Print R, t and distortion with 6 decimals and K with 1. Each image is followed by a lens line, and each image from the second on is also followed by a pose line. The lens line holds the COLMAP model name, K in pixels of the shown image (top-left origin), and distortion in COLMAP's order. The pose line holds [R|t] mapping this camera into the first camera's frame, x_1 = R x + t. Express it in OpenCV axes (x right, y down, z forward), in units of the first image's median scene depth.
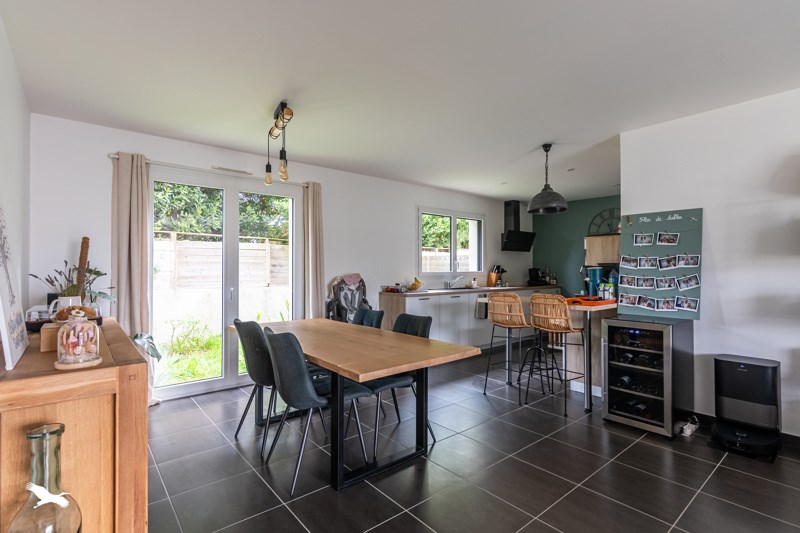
lens RADIAL K [[385.8, 0, 400.0], [0, 385.8, 266.5], [0, 0, 1]] dist [-0.001091, 0.000046]
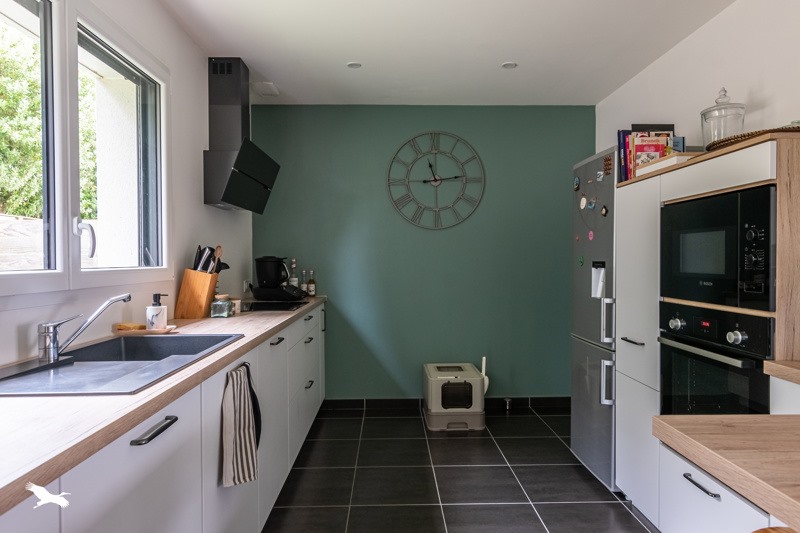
lens RADIAL K [[488.0, 0, 400.0], [0, 488.0, 266.5], [0, 0, 1]] dist [0.002009, 0.000269]
pose [[0.621453, -0.014899, 0.783310, 0.054812], [0.001231, 0.999836, 0.018041, 0.008061], [-0.783451, -0.010247, 0.621370, 0.856471]]
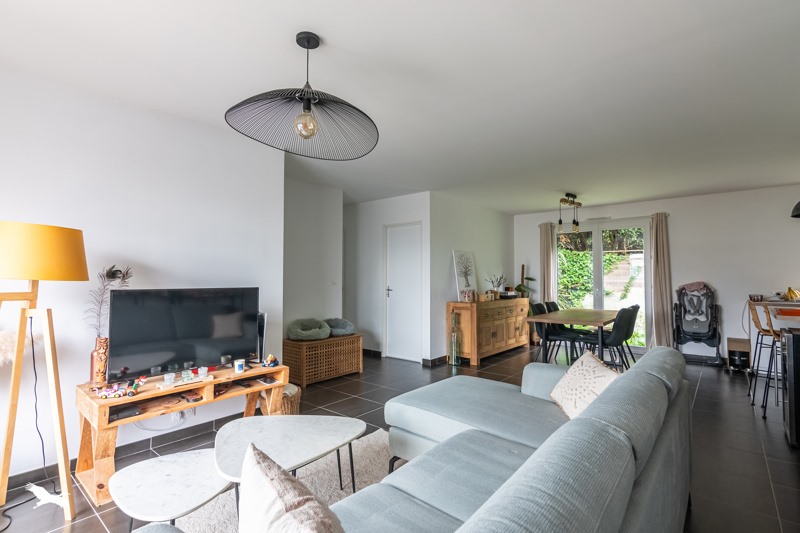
lens RADIAL K [[385.8, 0, 400.0], [0, 385.8, 266.5], [0, 0, 1]] dist [-0.001091, 0.000046]
pose [[0.175066, -0.027001, -0.984186, 0.878800], [0.003947, 0.999635, -0.026723, -0.001470], [0.984549, 0.000794, 0.175109, -0.107071]]
